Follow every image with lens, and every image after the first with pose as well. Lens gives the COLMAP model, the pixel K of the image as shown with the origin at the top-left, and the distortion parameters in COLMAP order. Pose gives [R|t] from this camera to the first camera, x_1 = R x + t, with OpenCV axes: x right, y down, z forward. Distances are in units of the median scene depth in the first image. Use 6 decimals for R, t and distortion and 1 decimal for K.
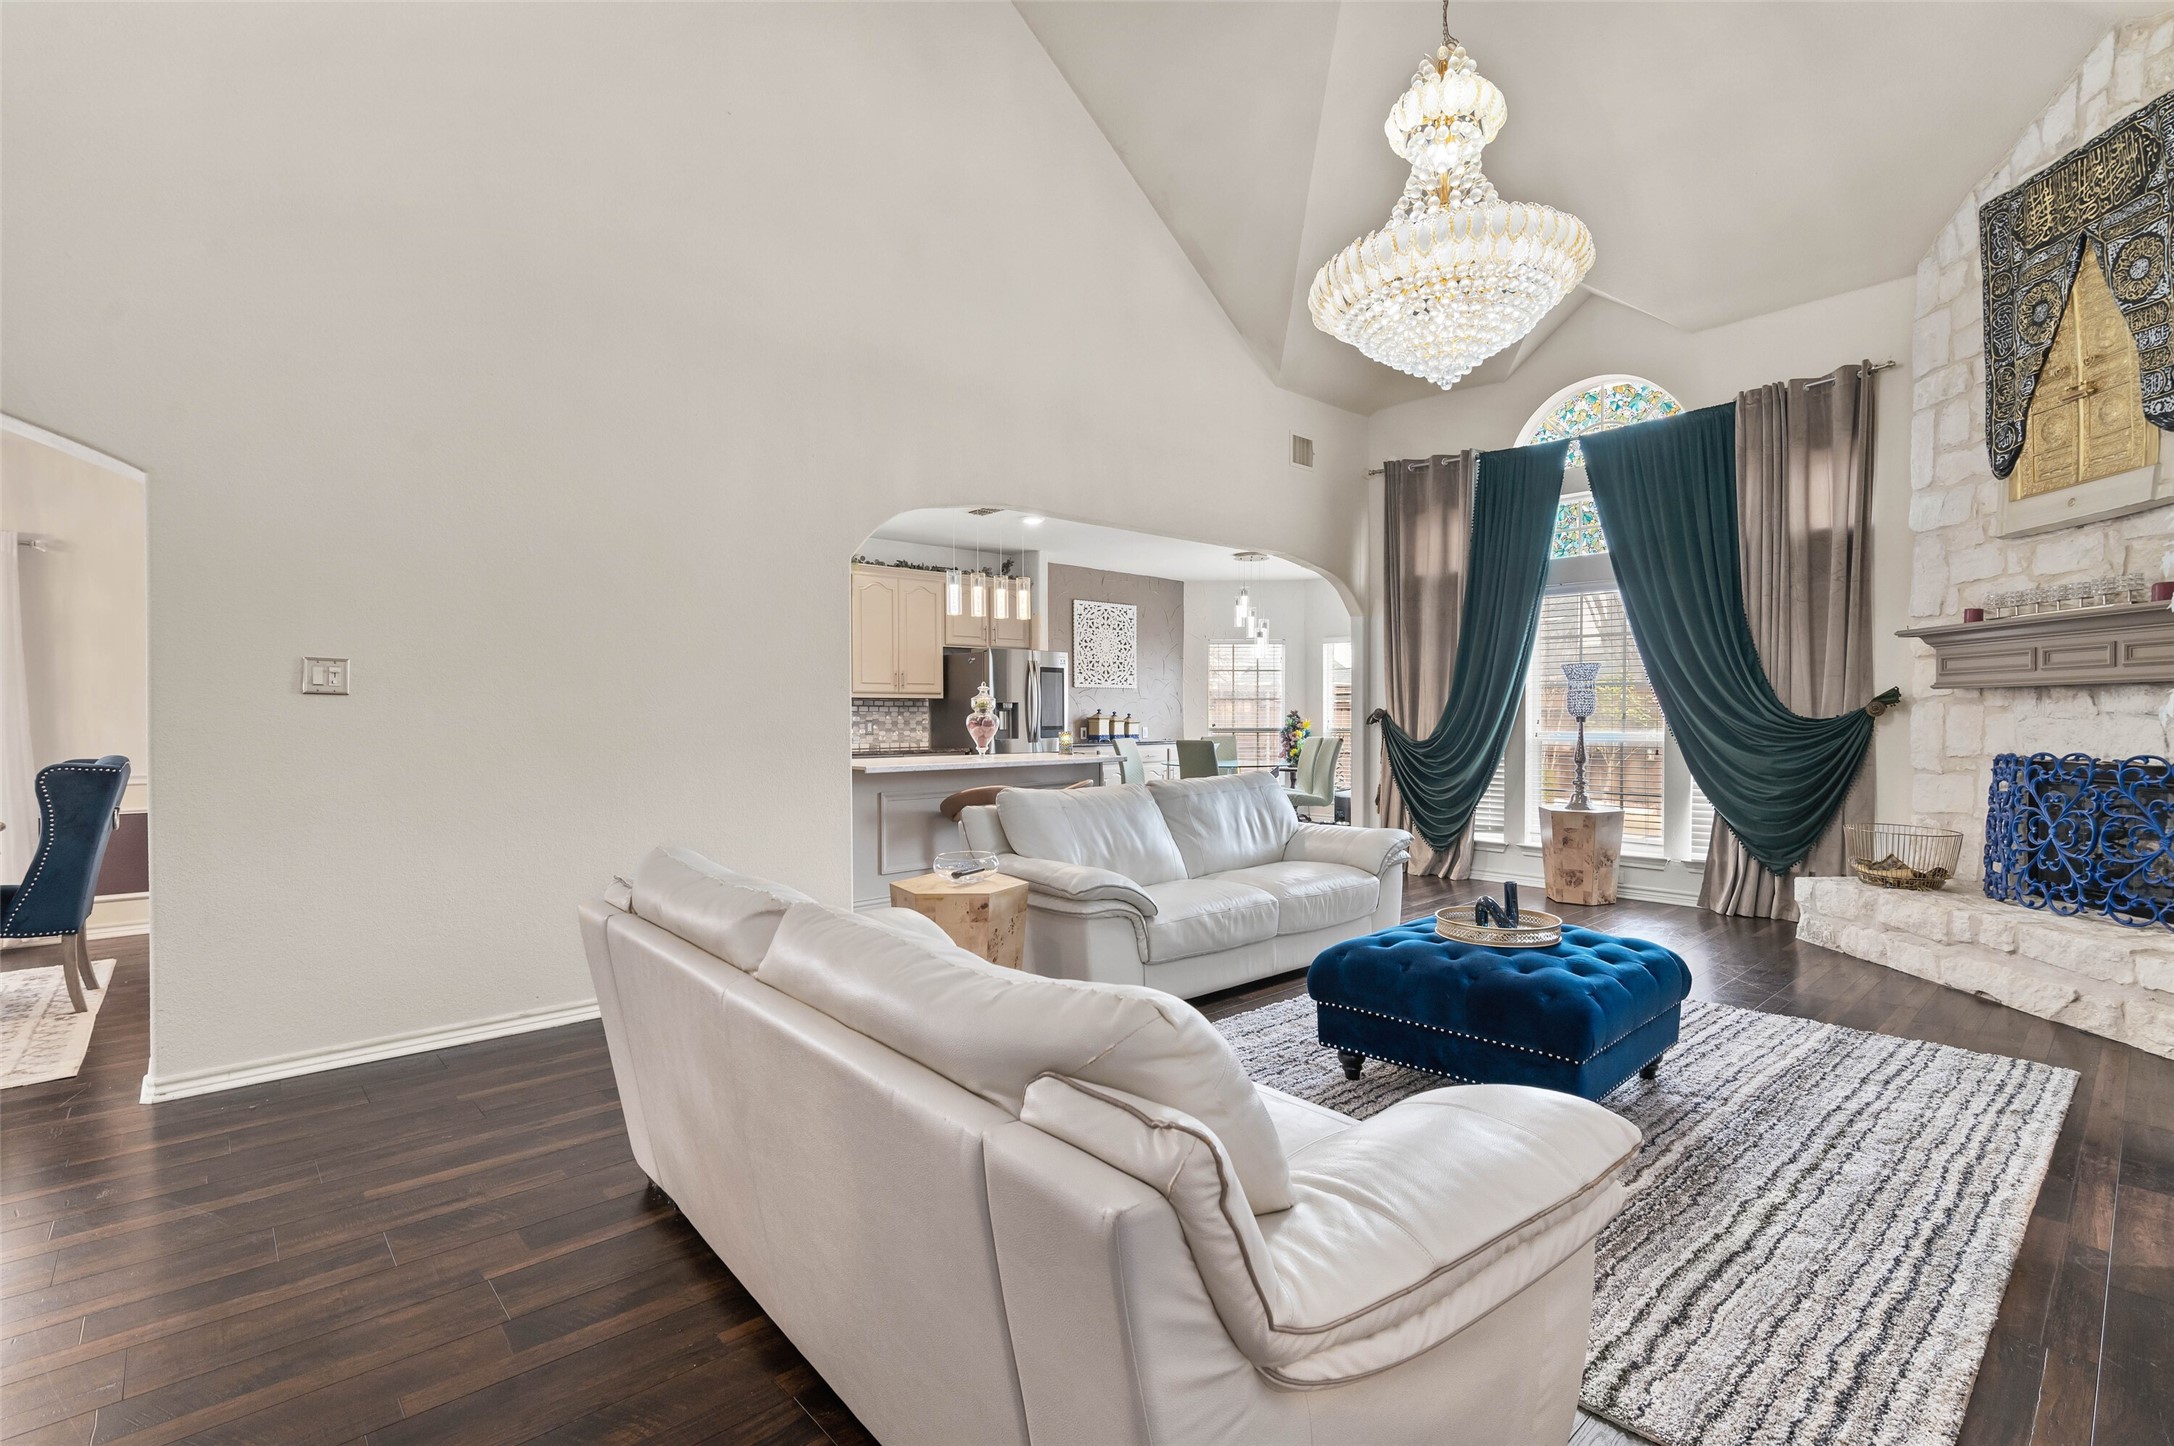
lens RADIAL K [[985.2, 0, 1096.8], [0, 985.2, 731.7], [0, 0, 1]] dist [-0.001646, -0.000424]
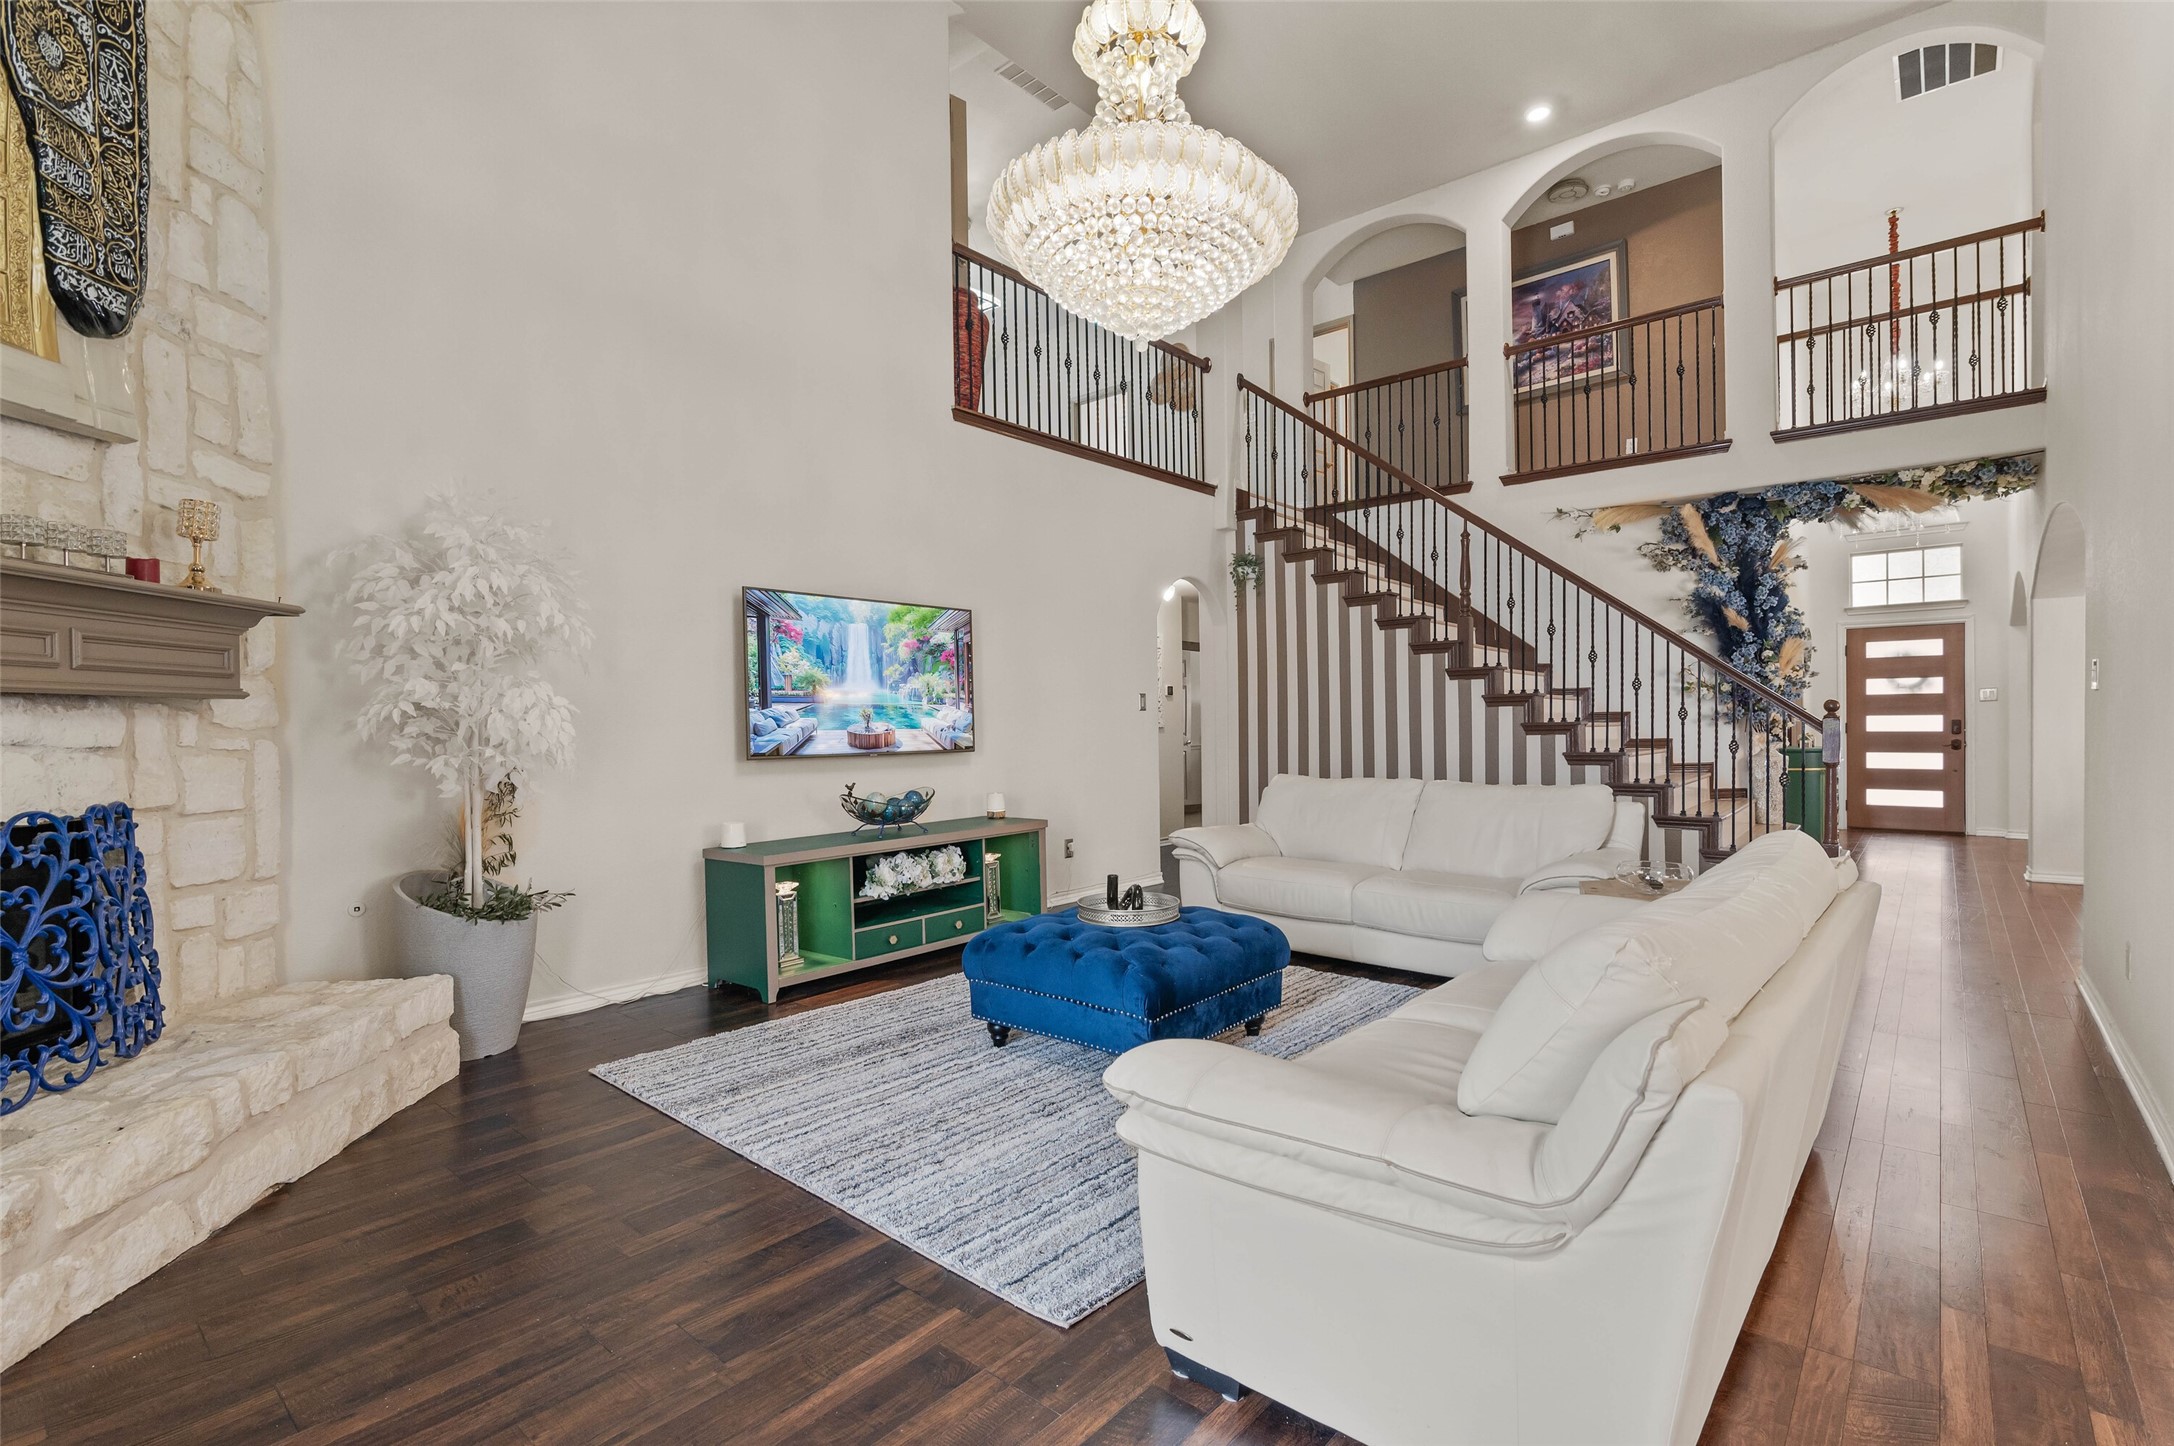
lens RADIAL K [[997.1, 0, 1087.0], [0, 997.1, 723.0], [0, 0, 1]] dist [-0.000904, 0.000002]
pose [[-0.993887, 0.013497, -0.109572, 0.357623], [0.011206, 0.999706, 0.021494, -0.029930], [0.109830, 0.020135, -0.993746, 1.326169]]
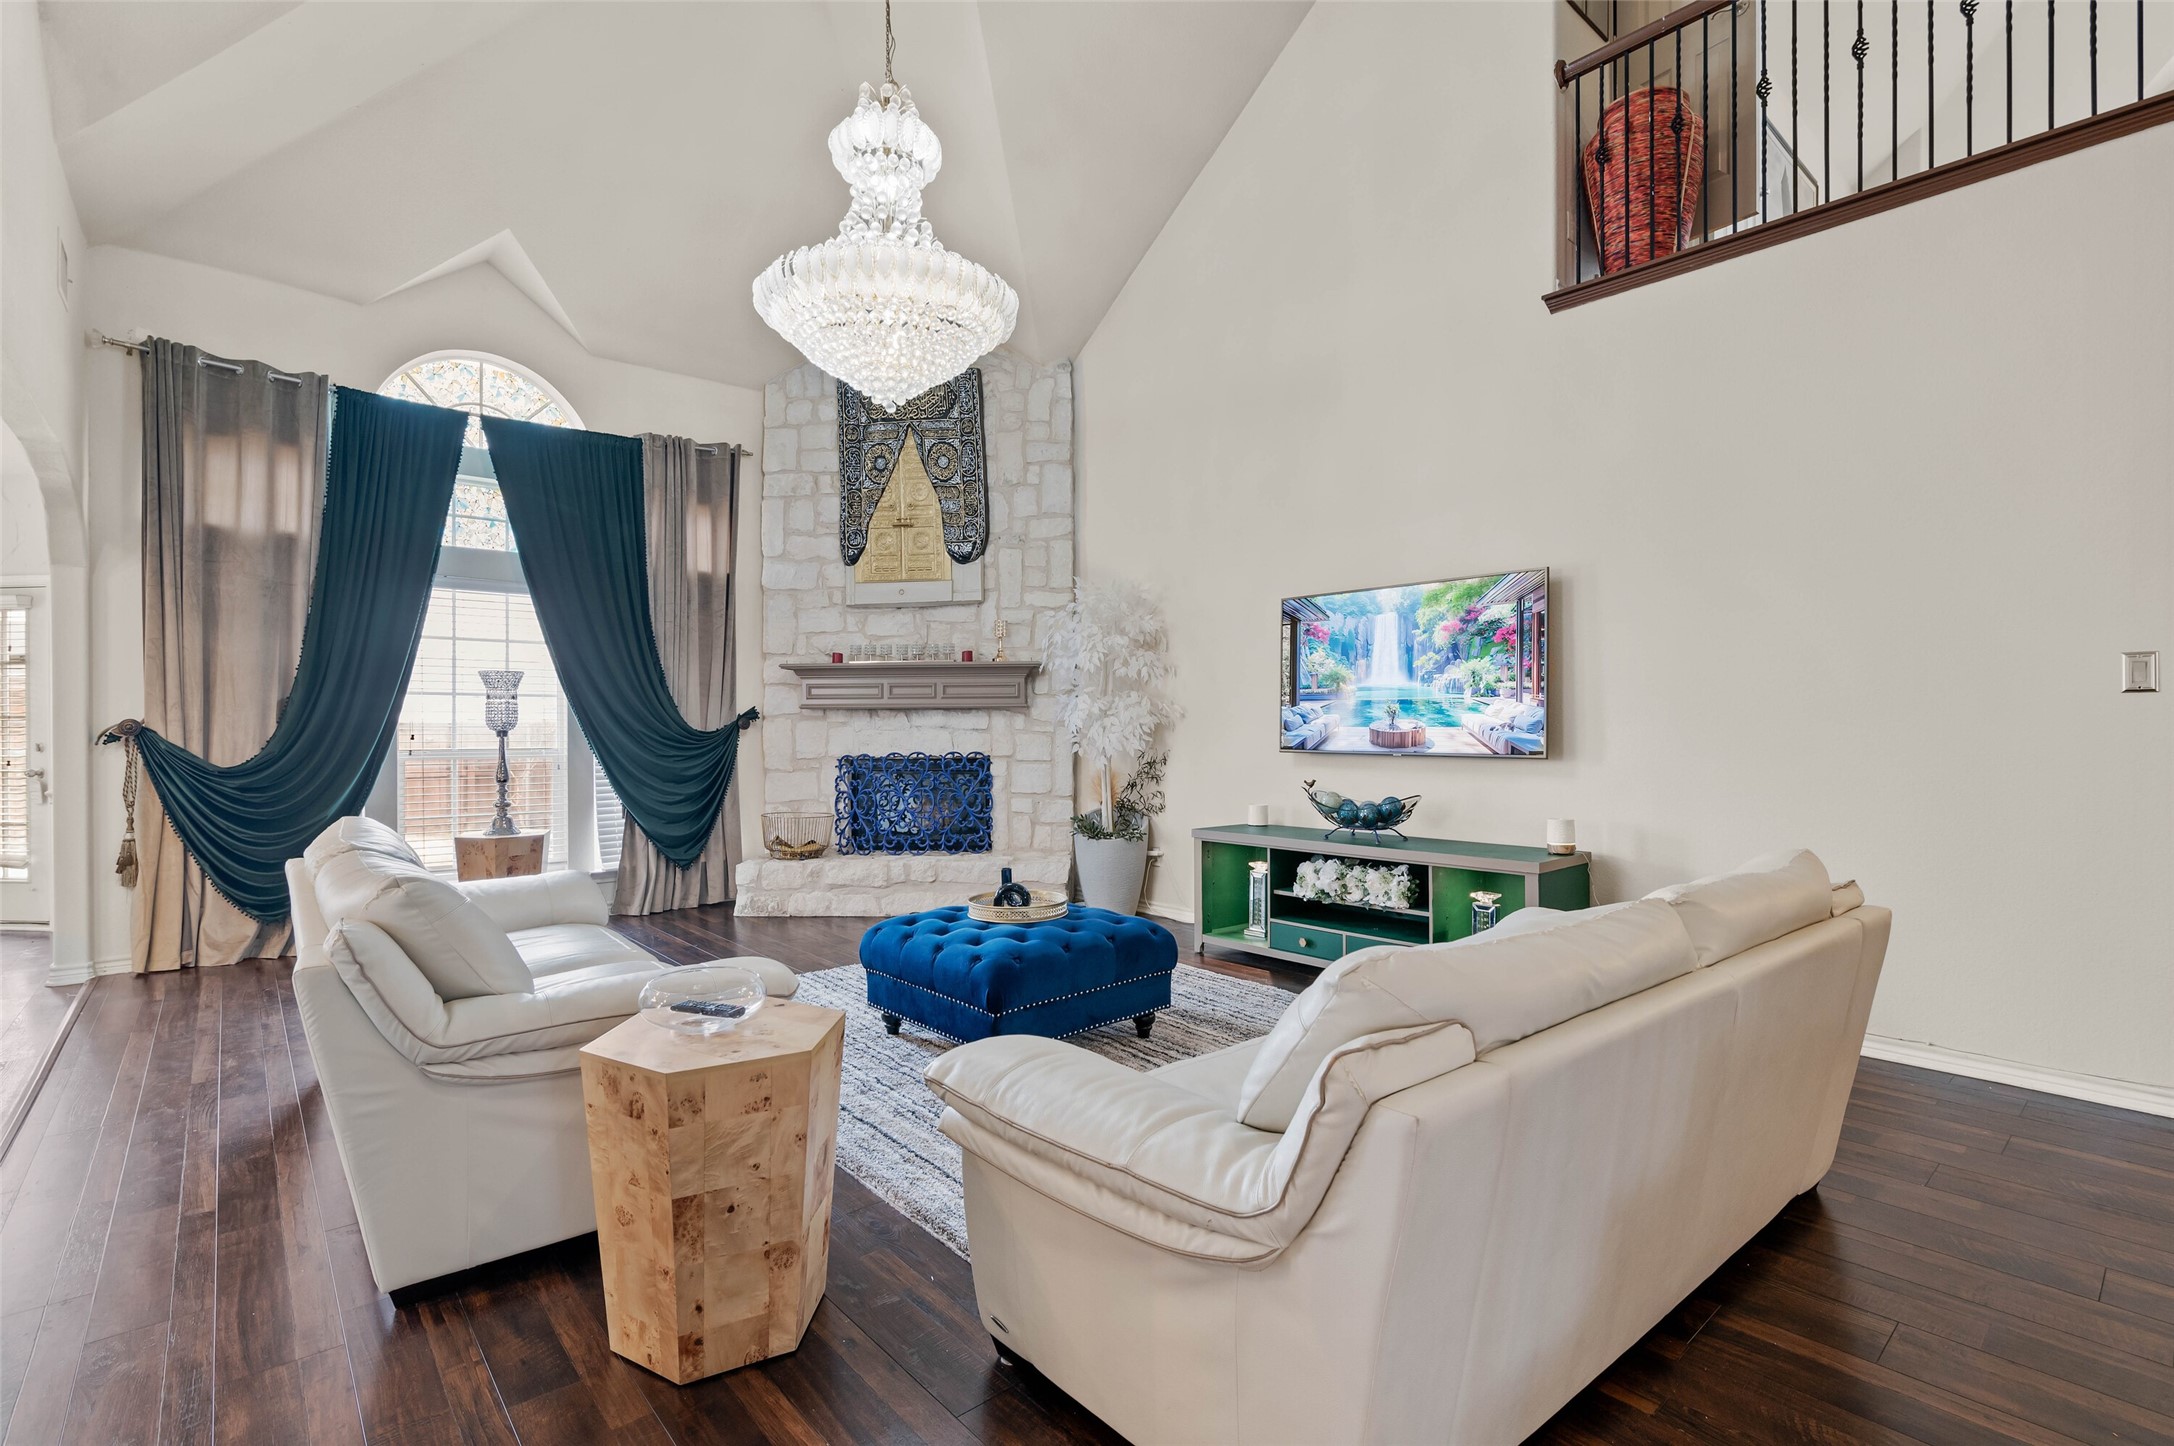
lens RADIAL K [[997.1, 0, 1087.0], [0, 997.1, 723.0], [0, 0, 1]] dist [-0.000904, 0.000002]
pose [[0.033359, 0.006725, 0.999421, -0.483265], [0.019378, 0.999785, -0.007374, -0.006110], [-0.999256, 0.019613, 0.033221, 0.541759]]
